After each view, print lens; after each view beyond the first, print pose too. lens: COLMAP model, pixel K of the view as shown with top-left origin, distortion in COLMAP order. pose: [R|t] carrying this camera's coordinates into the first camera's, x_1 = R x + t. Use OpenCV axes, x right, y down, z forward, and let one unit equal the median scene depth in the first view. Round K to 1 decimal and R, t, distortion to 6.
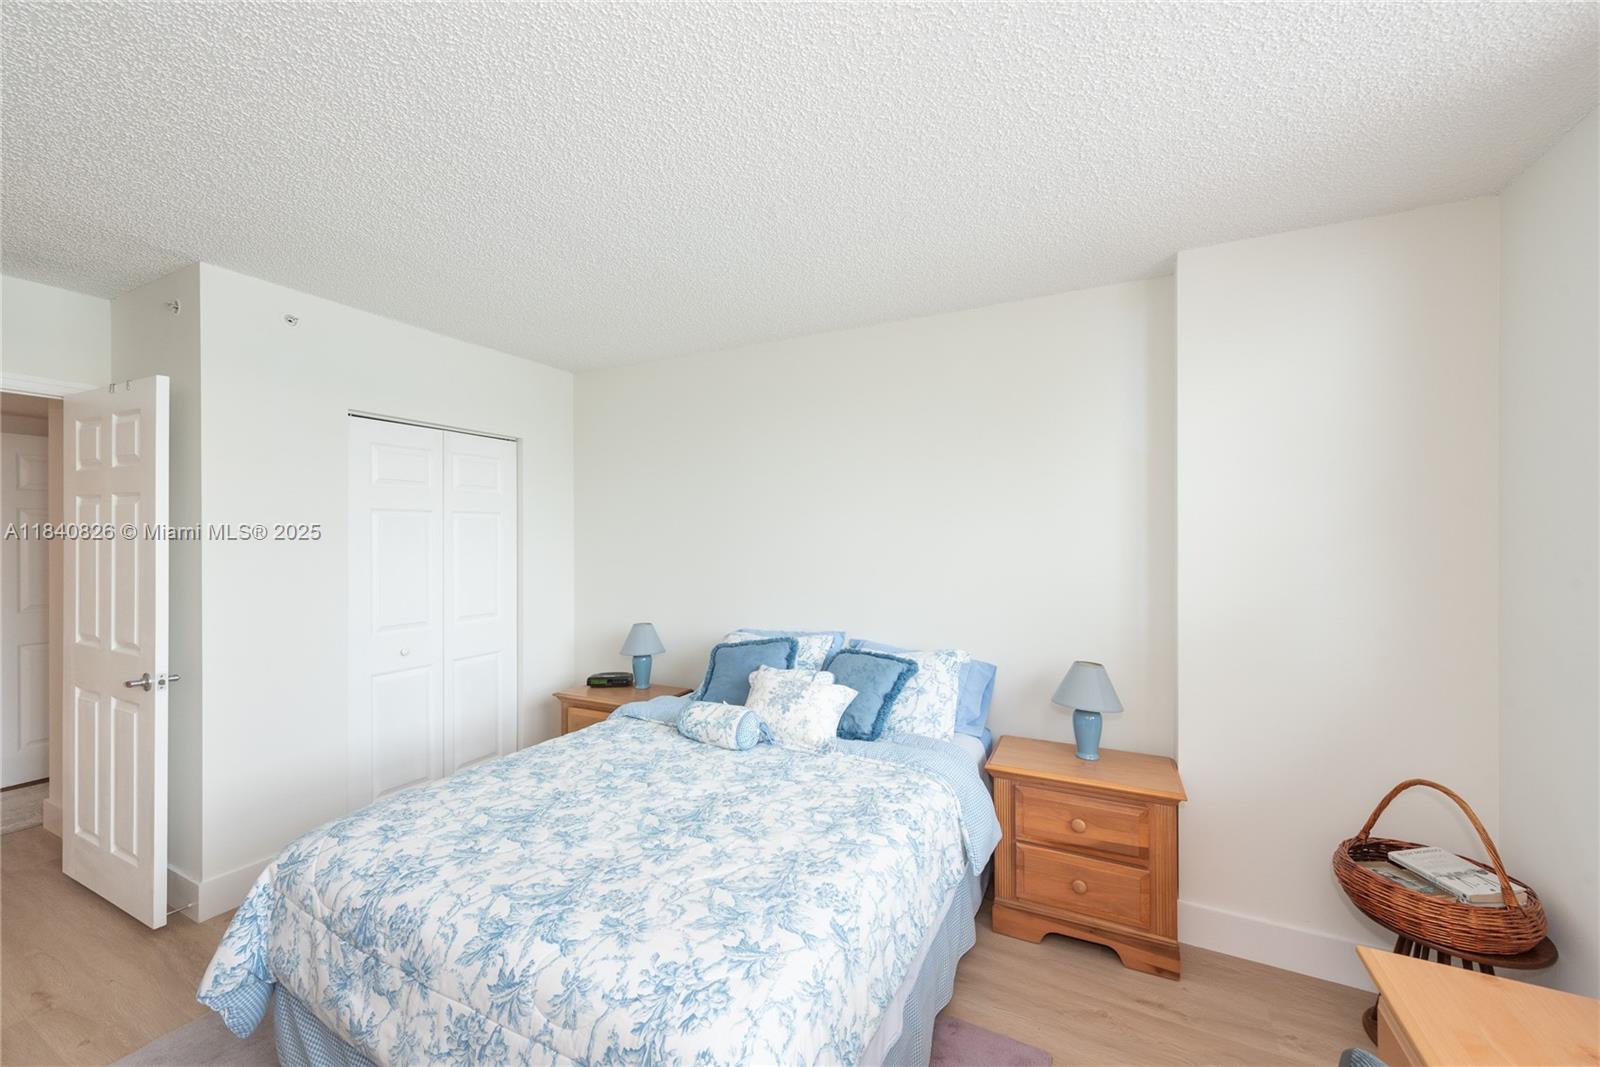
lens RADIAL K [[623.0, 0, 800.0], [0, 623.0, 533.5], [0, 0, 1]] dist [0.015471, -0.006265]
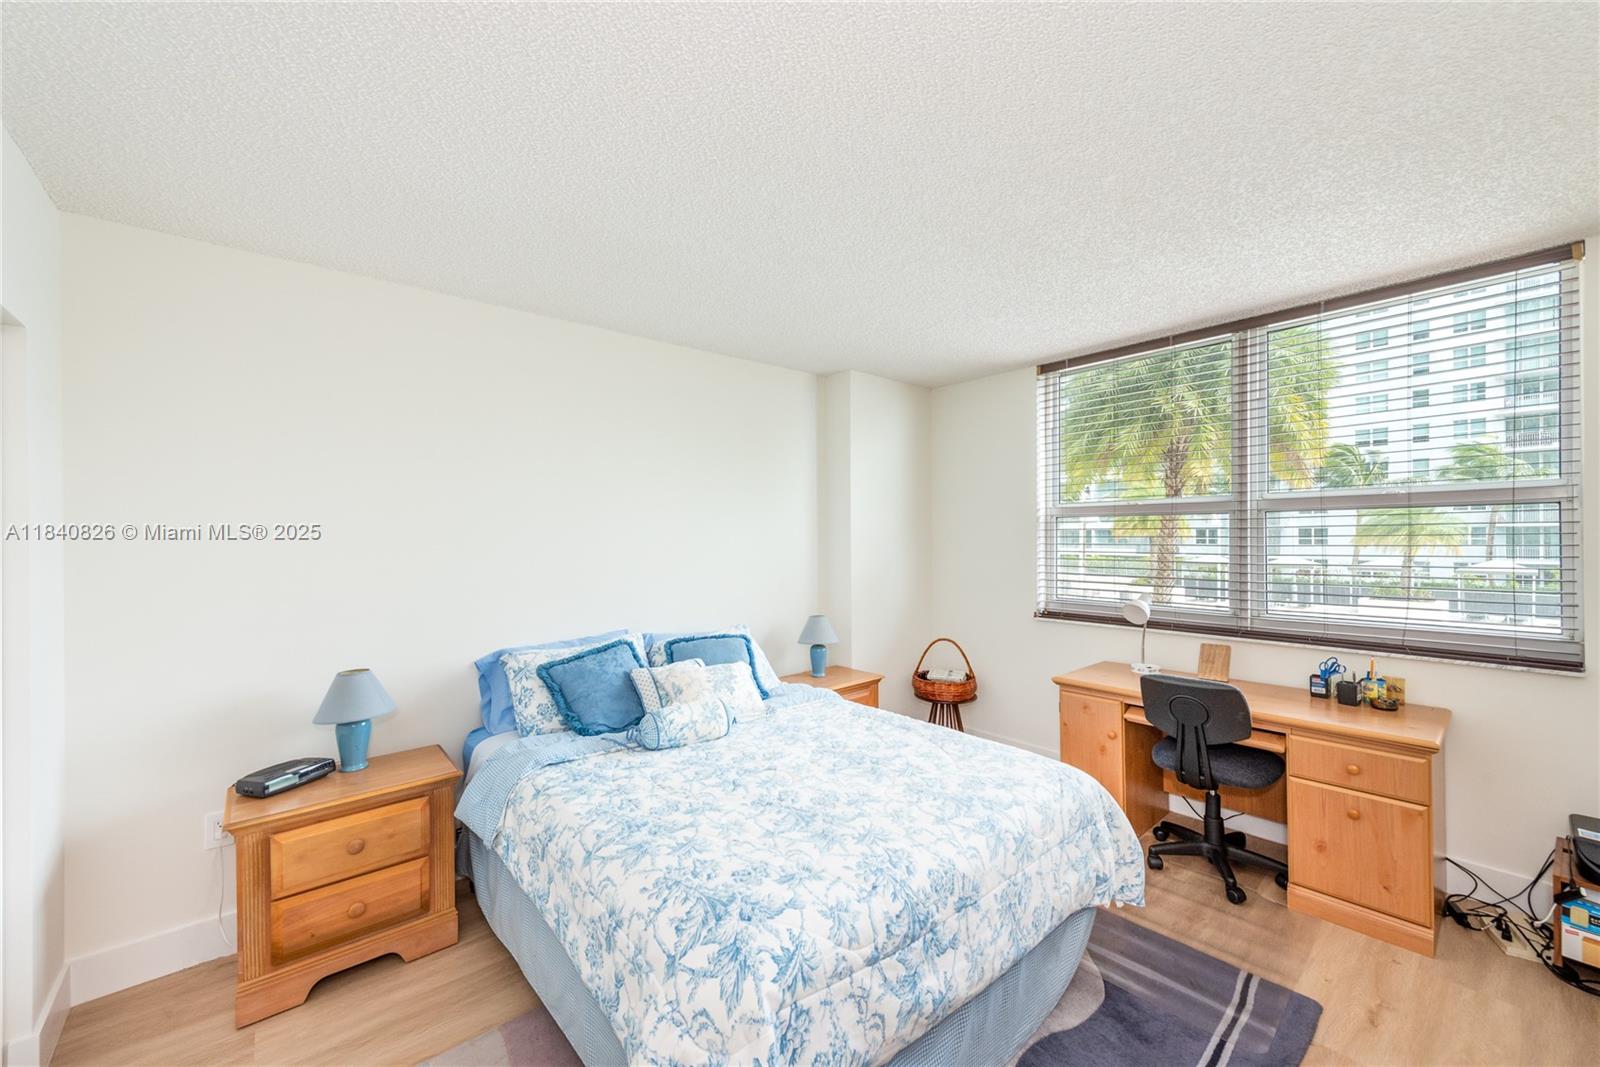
lens RADIAL K [[623.0, 0, 800.0], [0, 623.0, 533.5], [0, 0, 1]] dist [0.015471, -0.006265]
pose [[0.383098, -0.004383, 0.923697, -1.247812], [0.007791, 0.999969, 0.001513, 0.003116], [-0.923675, 0.006617, 0.383120, 0.573968]]
